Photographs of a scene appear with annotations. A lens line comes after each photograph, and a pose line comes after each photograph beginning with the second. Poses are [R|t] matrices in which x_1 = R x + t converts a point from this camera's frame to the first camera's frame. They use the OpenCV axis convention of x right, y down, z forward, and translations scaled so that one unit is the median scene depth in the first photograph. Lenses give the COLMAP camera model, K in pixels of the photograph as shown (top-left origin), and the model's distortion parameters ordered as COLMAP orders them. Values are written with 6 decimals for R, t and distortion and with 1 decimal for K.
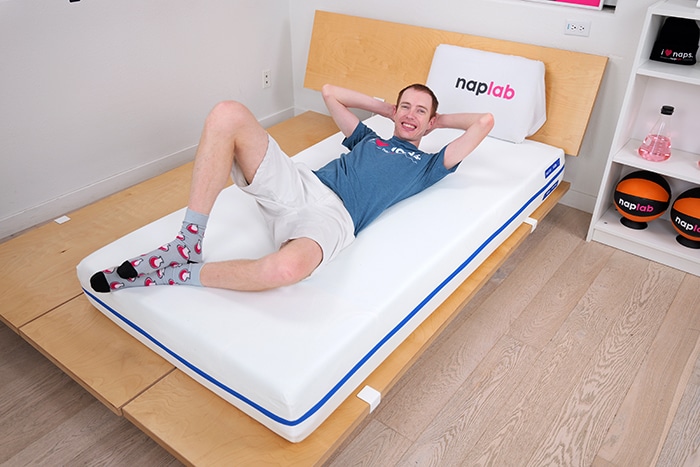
lens RADIAL K [[582.8, 0, 350.0], [0, 582.8, 233.5], [0, 0, 1]] dist [-0.004853, 0.000059]
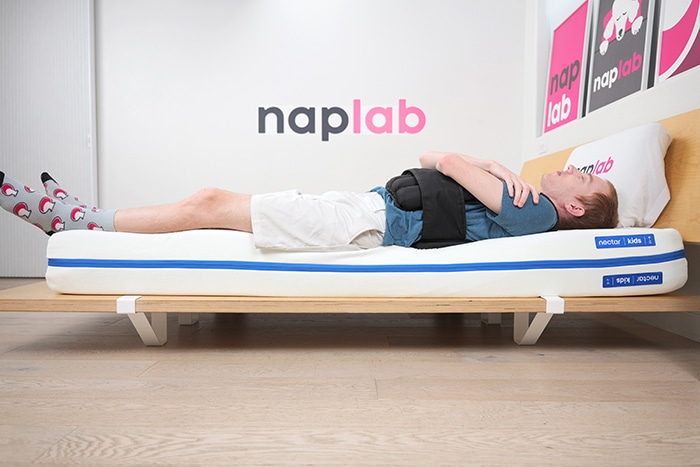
lens RADIAL K [[499.7, 0, 350.0], [0, 499.7, 233.5], [0, 0, 1]] dist [-0.000072, 0.001568]
pose [[0.616909, 0.022017, -0.786727, 0.822793], [-0.424786, 0.850824, -0.309284, 0.257776], [0.662556, 0.524990, 0.534233, 0.668792]]
